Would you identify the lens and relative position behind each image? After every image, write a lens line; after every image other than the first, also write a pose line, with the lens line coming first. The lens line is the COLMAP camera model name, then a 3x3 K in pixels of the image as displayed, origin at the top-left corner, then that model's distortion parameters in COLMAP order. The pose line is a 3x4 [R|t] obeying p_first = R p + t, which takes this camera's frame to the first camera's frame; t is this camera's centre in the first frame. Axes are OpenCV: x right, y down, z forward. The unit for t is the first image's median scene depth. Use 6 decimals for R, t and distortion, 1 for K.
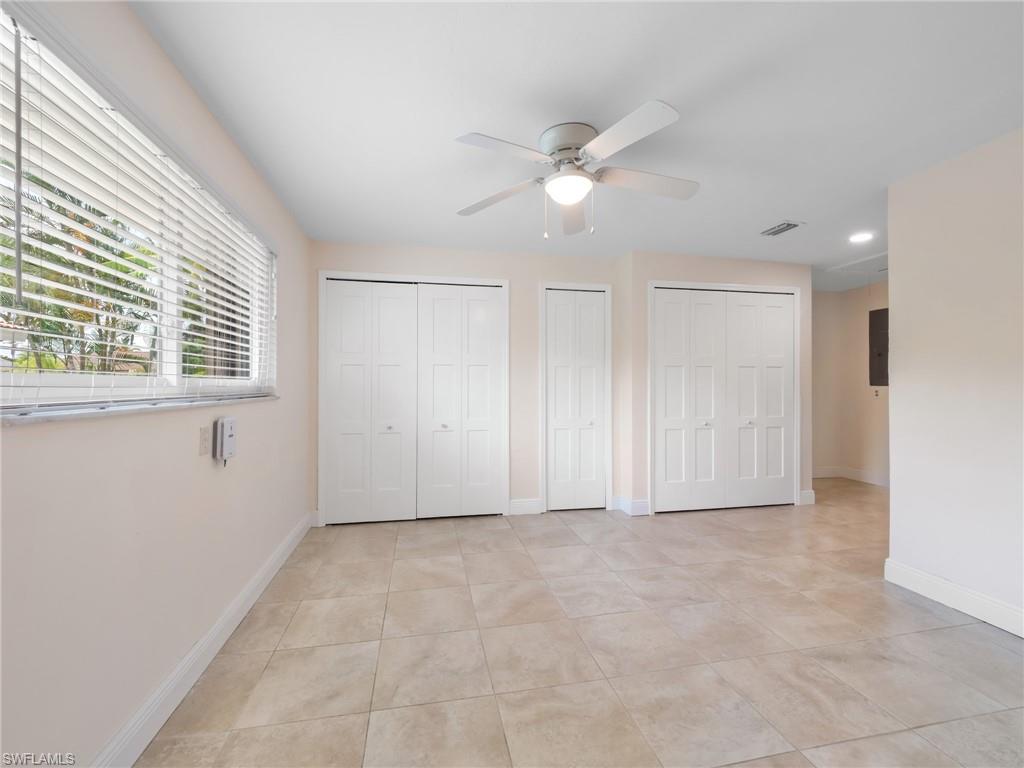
lens RADIAL K [[437.1, 0, 512.0], [0, 437.1, 384.0], [0, 0, 1]] dist [-0.000614, -0.000108]
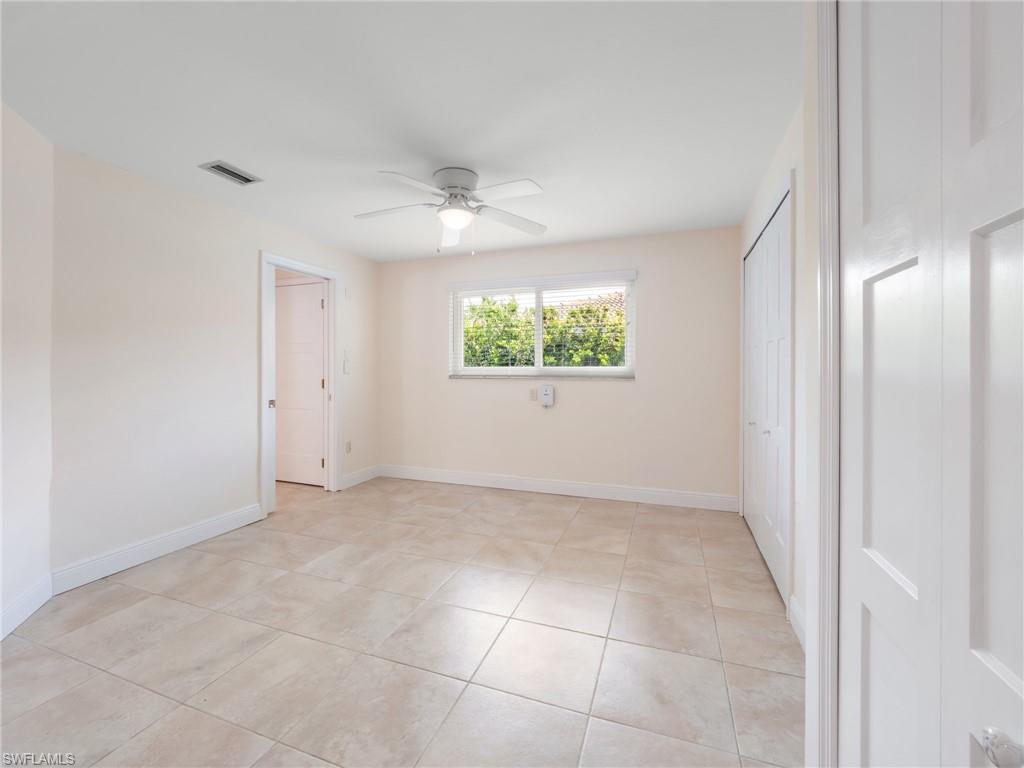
lens RADIAL K [[437.1, 0, 512.0], [0, 437.1, 384.0], [0, 0, 1]] dist [-0.000614, -0.000108]
pose [[-0.524342, 0.031474, -0.850926, 1.162145], [-0.003896, 0.999218, 0.039359, -0.014828], [0.851499, 0.023953, -0.523809, 1.861698]]
